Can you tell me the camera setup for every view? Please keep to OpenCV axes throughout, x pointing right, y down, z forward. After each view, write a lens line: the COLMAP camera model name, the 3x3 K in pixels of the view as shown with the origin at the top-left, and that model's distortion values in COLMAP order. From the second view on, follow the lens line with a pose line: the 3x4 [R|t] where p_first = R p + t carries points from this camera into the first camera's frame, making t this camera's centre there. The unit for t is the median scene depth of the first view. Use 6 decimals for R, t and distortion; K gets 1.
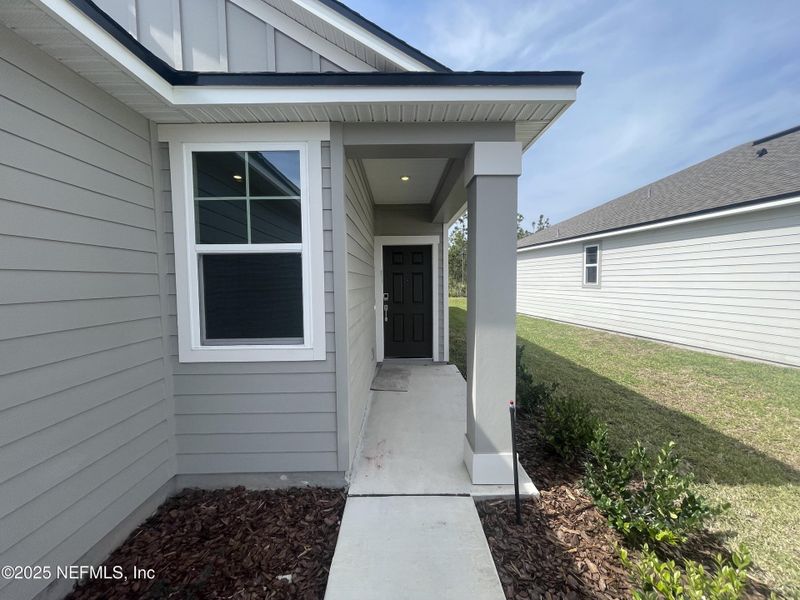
lens RADIAL K [[339.0, 0, 398.8], [0, 339.0, 295.3], [0, 0, 1]] dist [-0.000801, 0.000016]
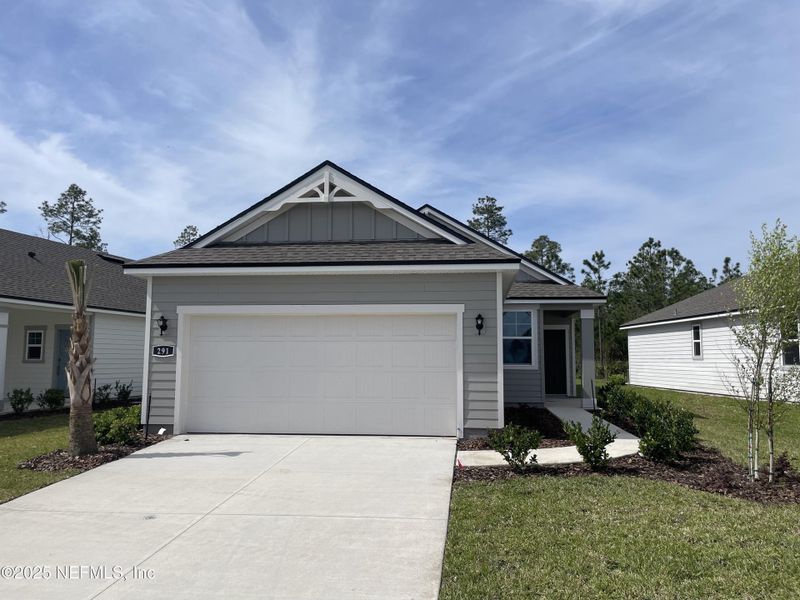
lens RADIAL K [[594.2, 0, 404.6], [0, 594.2, 302.4], [0, 0, 1]] dist [0.041231, -0.004115]
pose [[0.990000, 0.007607, -0.140863, -0.615911], [-0.026230, 0.991058, -0.130828, 0.296365], [0.138608, 0.133214, 0.981347, -4.582784]]
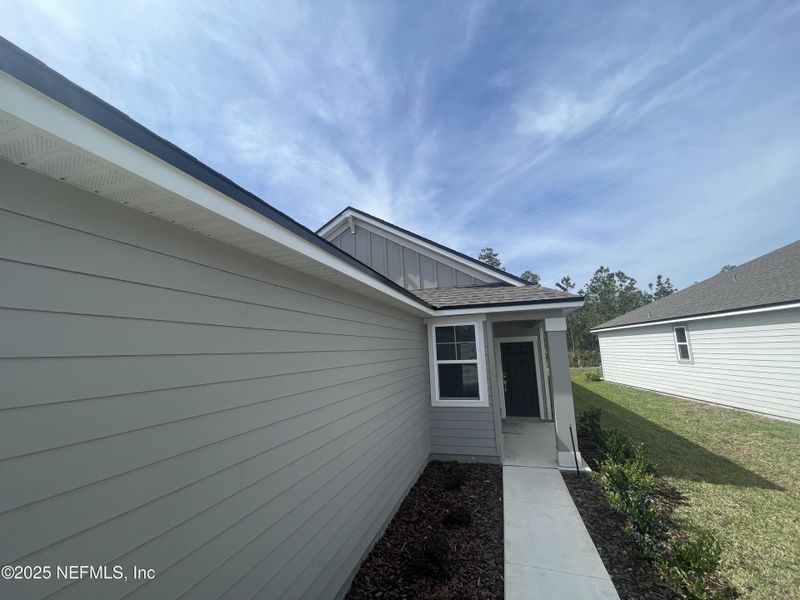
lens RADIAL K [[339.0, 0, 398.8], [0, 339.0, 295.3], [0, 0, 1]] dist [-0.000801, 0.000016]
pose [[0.956256, -0.071947, -0.283547, -0.072715], [0.013255, 0.978945, -0.203694, -0.095597], [0.292232, 0.191025, 0.937075, -1.432609]]
